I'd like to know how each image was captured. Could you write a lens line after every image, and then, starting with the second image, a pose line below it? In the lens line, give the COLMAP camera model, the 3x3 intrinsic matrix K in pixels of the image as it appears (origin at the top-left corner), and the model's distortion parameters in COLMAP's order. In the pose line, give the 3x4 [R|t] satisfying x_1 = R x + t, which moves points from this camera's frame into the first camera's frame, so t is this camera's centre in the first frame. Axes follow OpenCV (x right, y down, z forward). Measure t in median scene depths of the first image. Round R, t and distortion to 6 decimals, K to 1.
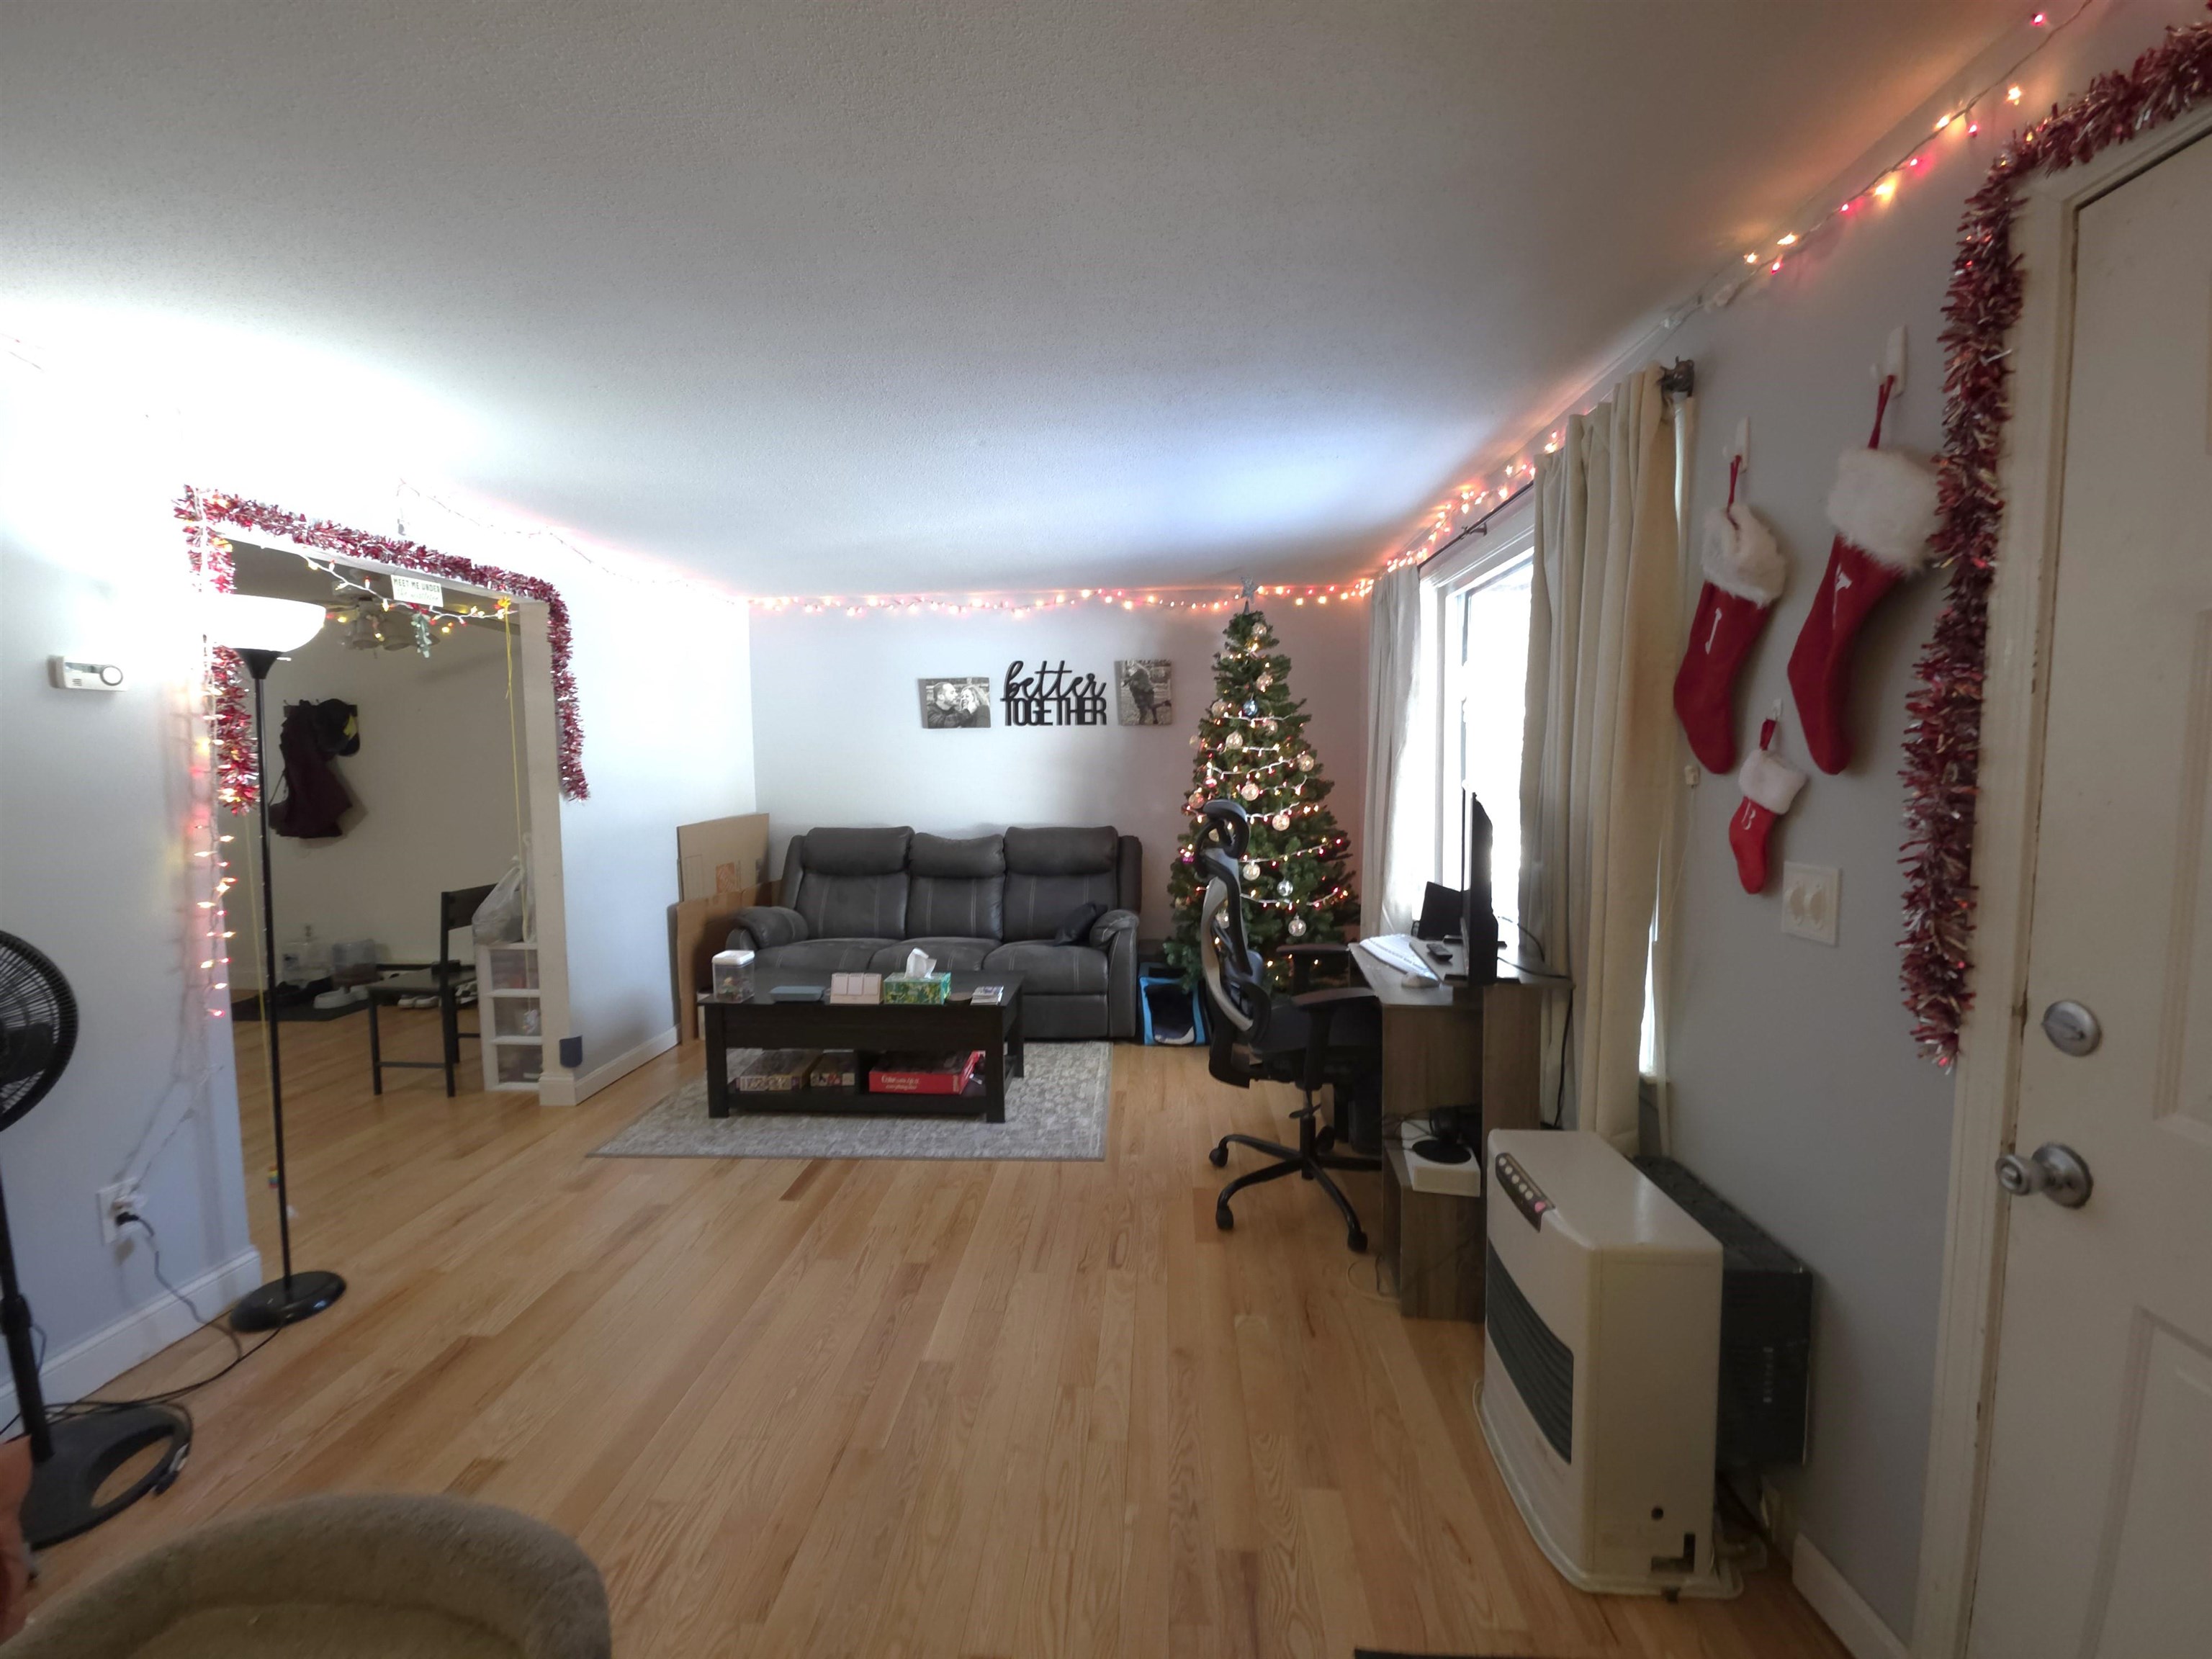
lens RADIAL K [[888.6, 0, 1120.3], [0, 888.6, 814.9], [0, 0, 1]] dist [0.002289, -0.006306]
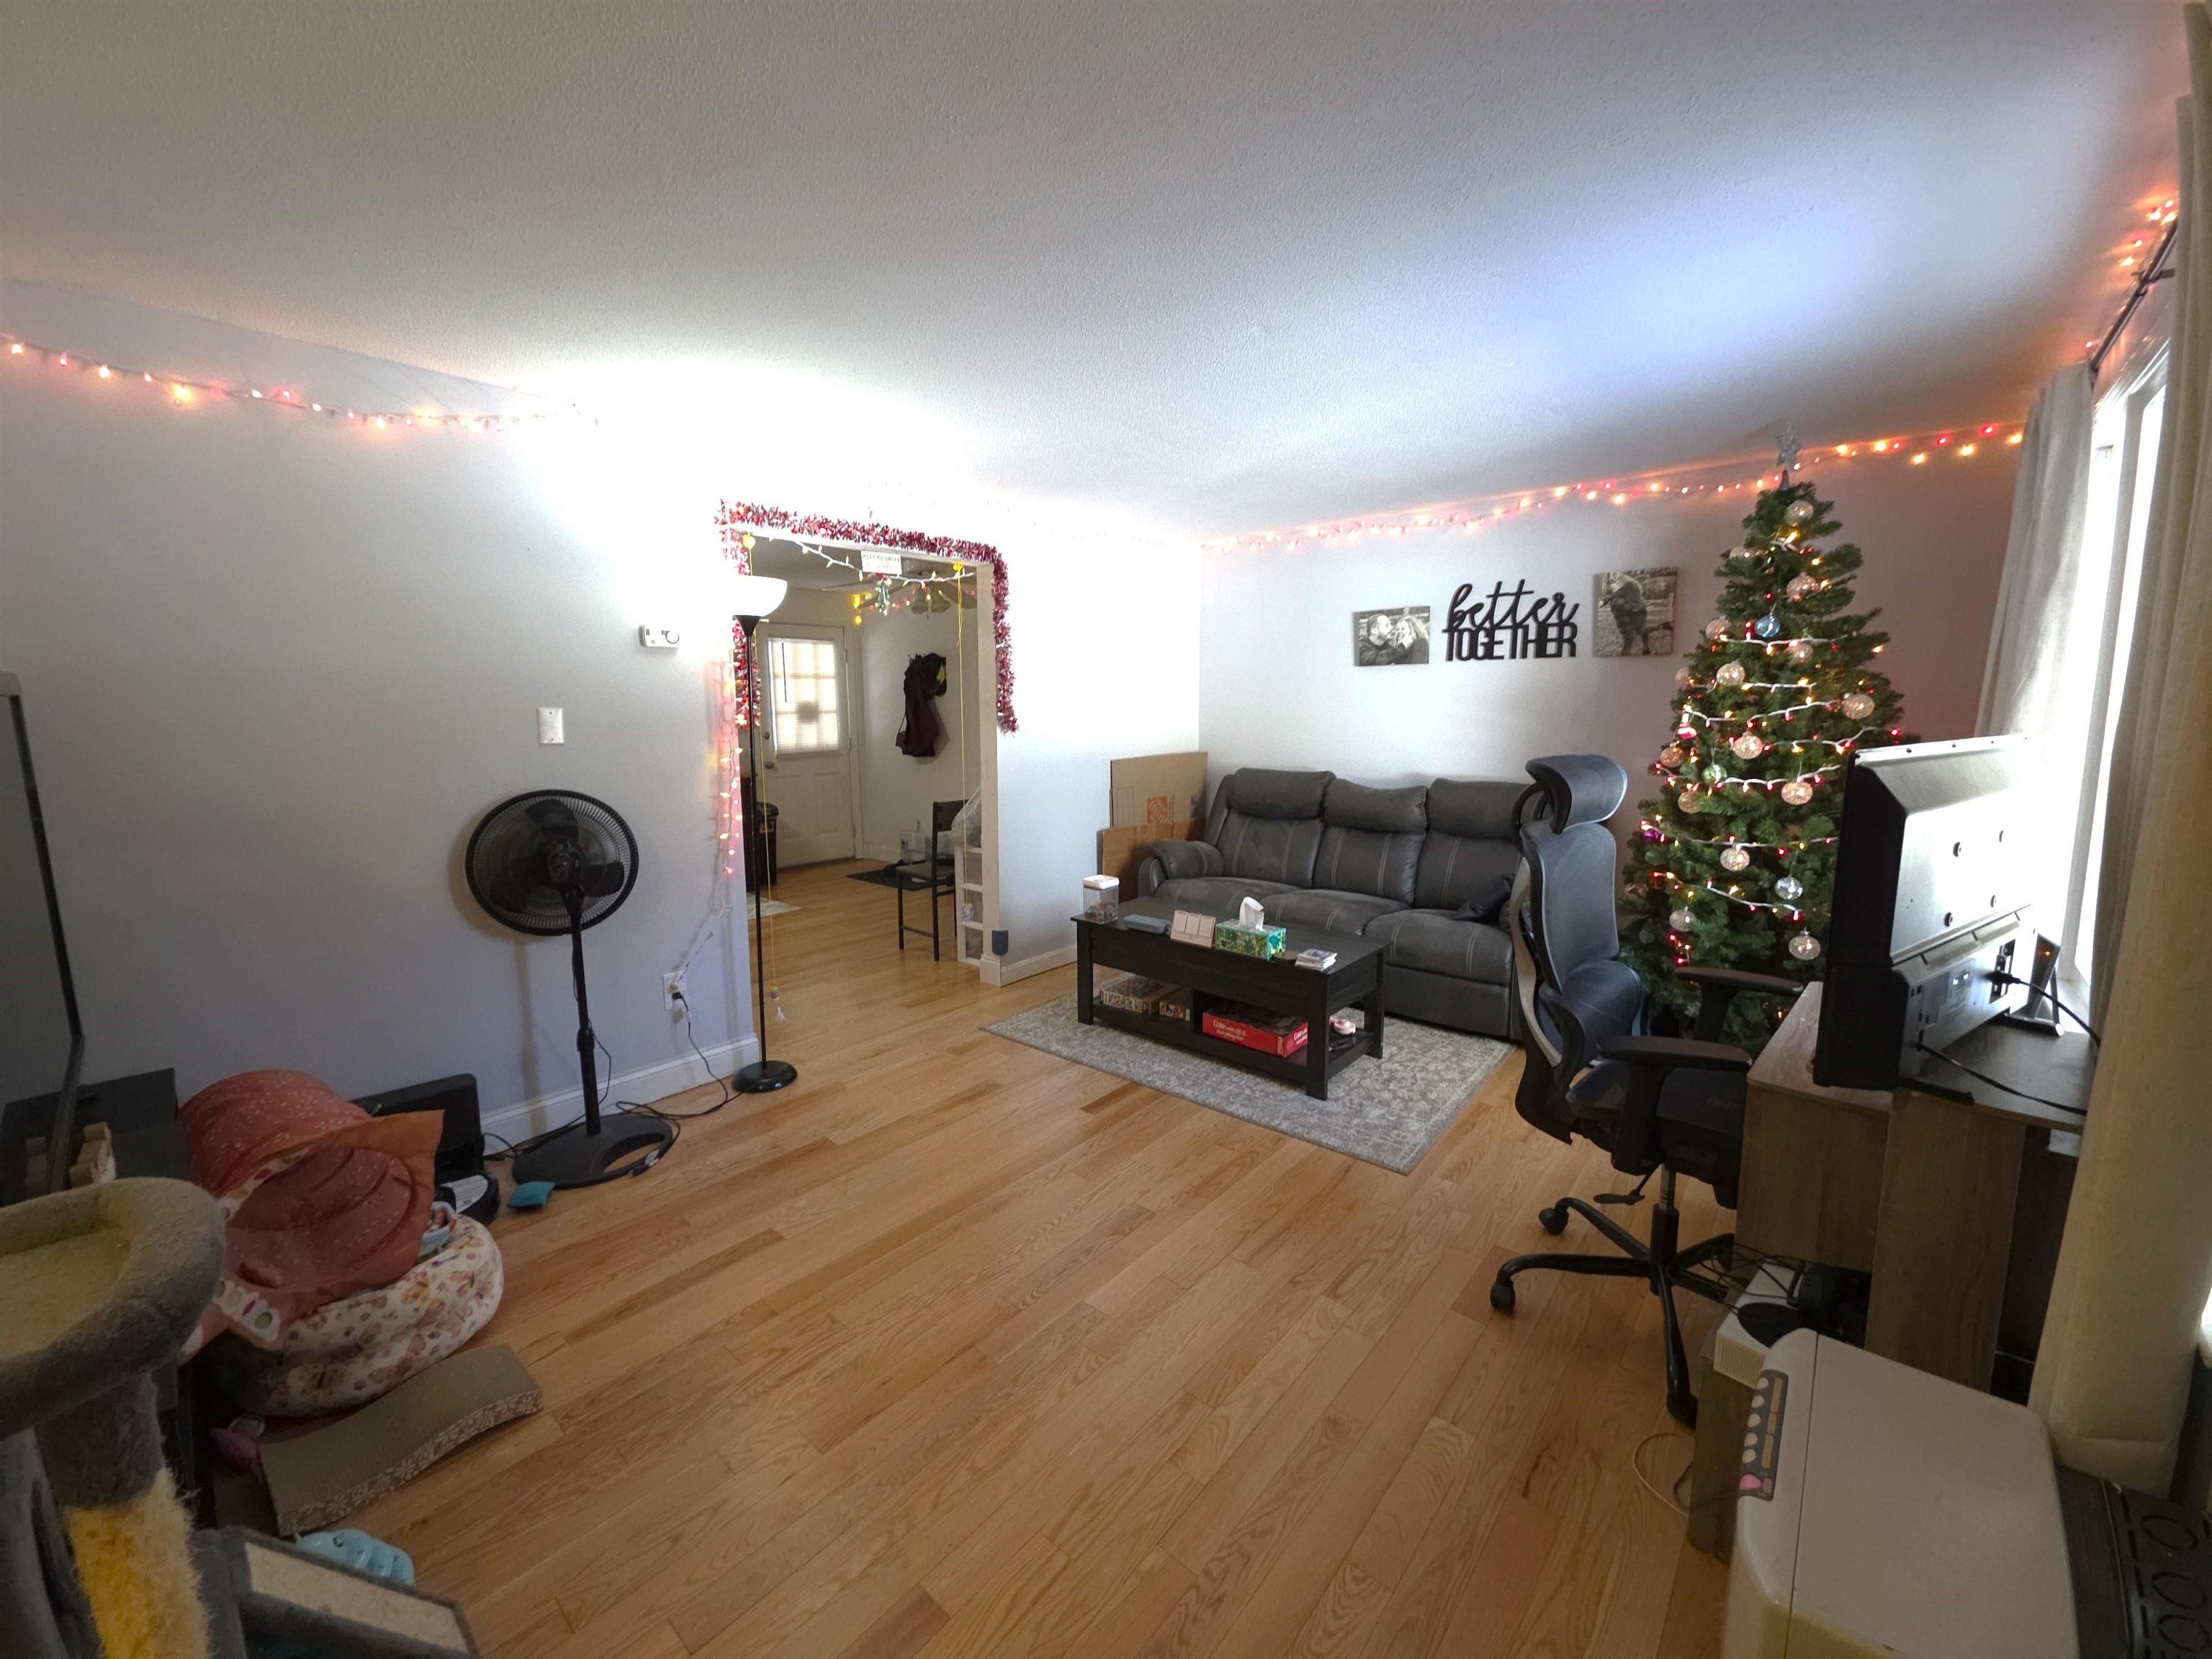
lens RADIAL K [[888.6, 0, 1106.6], [0, 888.6, 818.5], [0, 0, 1]] dist [0.002289, -0.006306]
pose [[0.782870, 0.085110, -0.616337, 0.223909], [-0.044702, 0.995734, 0.080721, -0.003929], [0.620578, -0.035642, 0.783335, 0.155480]]
